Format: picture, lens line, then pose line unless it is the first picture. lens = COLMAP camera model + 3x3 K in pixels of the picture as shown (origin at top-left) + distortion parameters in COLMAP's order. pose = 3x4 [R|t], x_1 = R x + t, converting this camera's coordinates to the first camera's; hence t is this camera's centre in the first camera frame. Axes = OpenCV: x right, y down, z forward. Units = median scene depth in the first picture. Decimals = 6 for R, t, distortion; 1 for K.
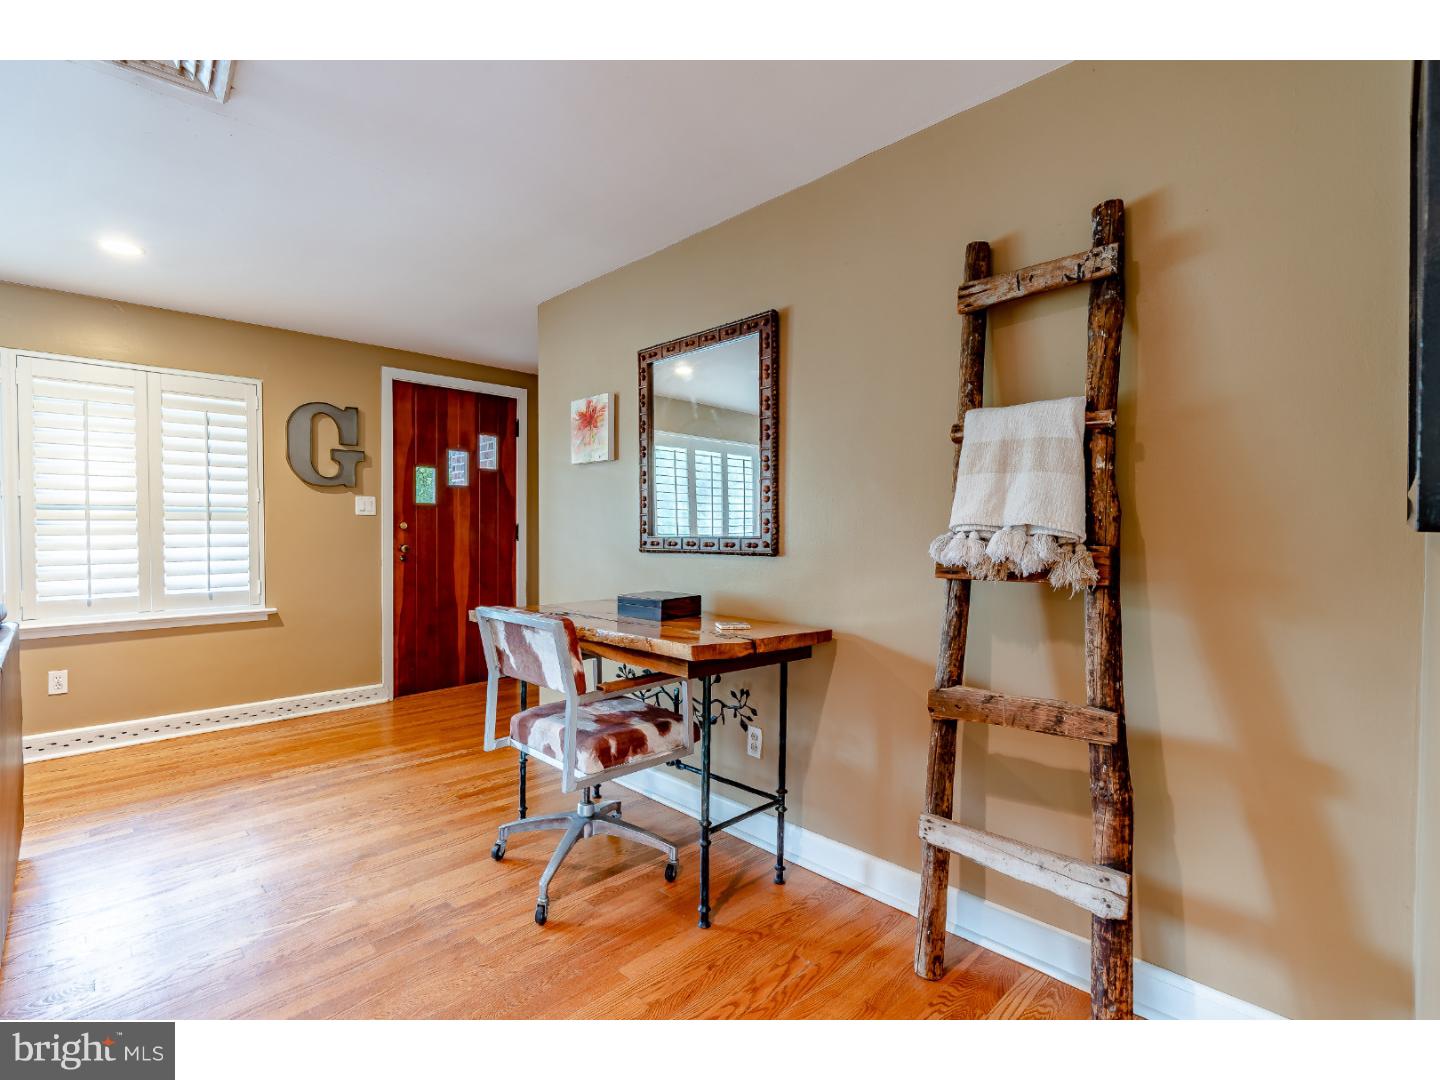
lens RADIAL K [[673.8, 0, 721.9], [0, 673.8, 536.2], [0, 0, 1]] dist [0.001564, 0.000323]
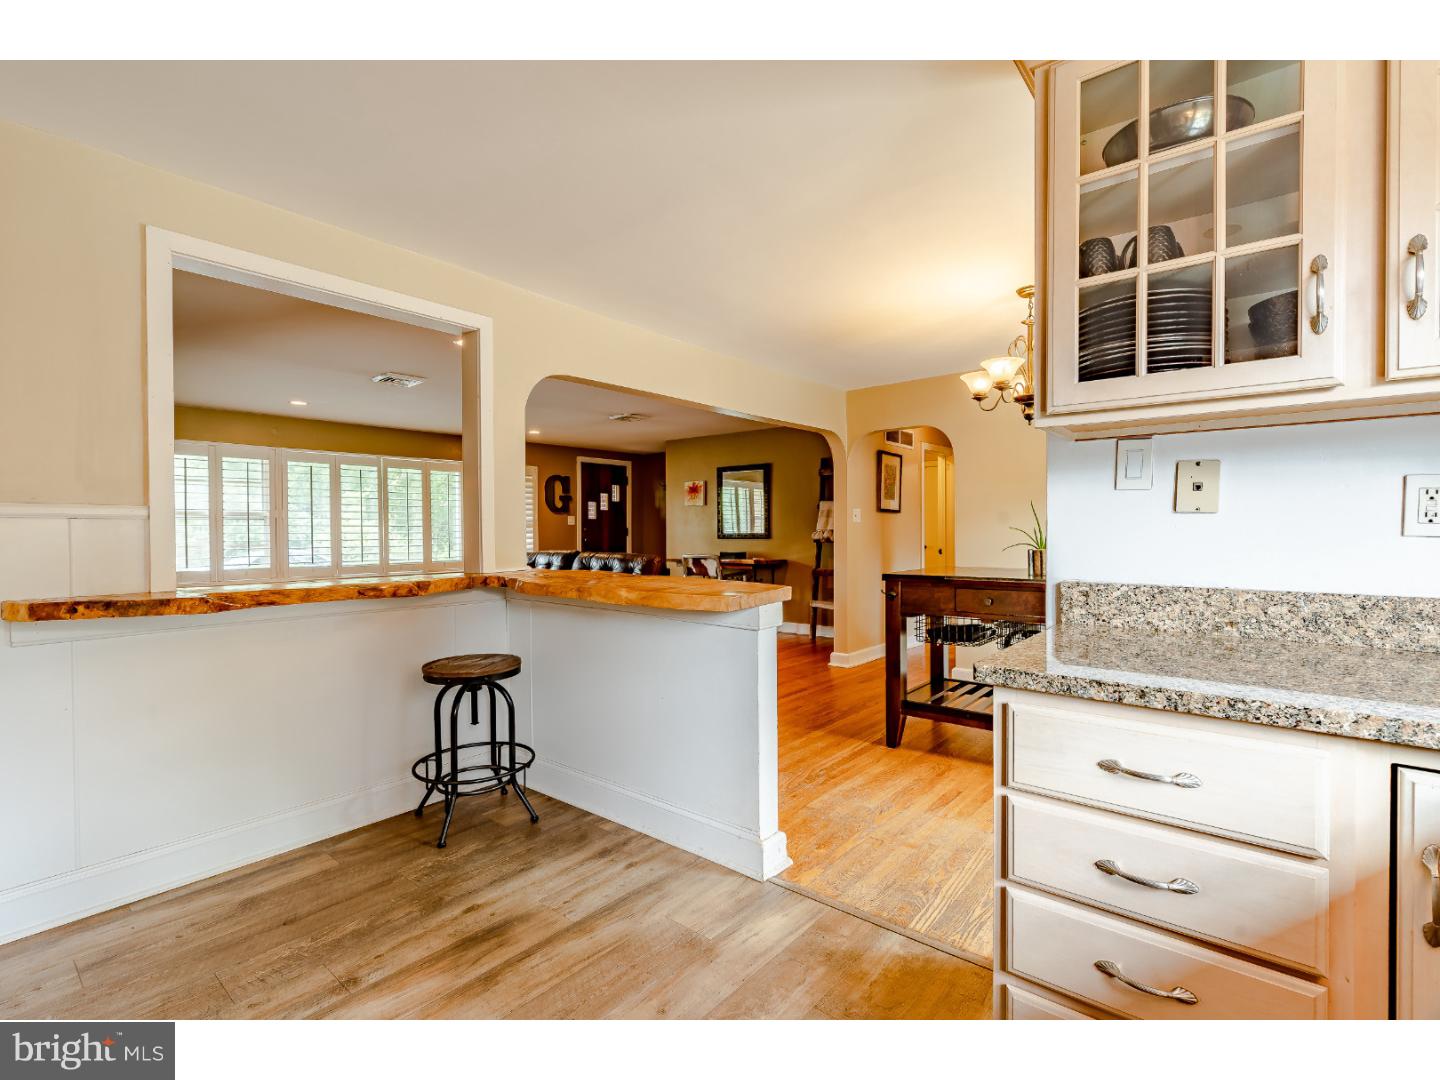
lens RADIAL K [[673.8, 0, 718.7], [0, 673.8, 539.9], [0, 0, 1]] dist [0.001564, 0.000323]
pose [[0.994946, -0.007613, 0.100126, -0.379936], [0.006720, 0.999935, 0.009258, 0.001862], [-0.100190, -0.008538, 0.994932, -1.725717]]
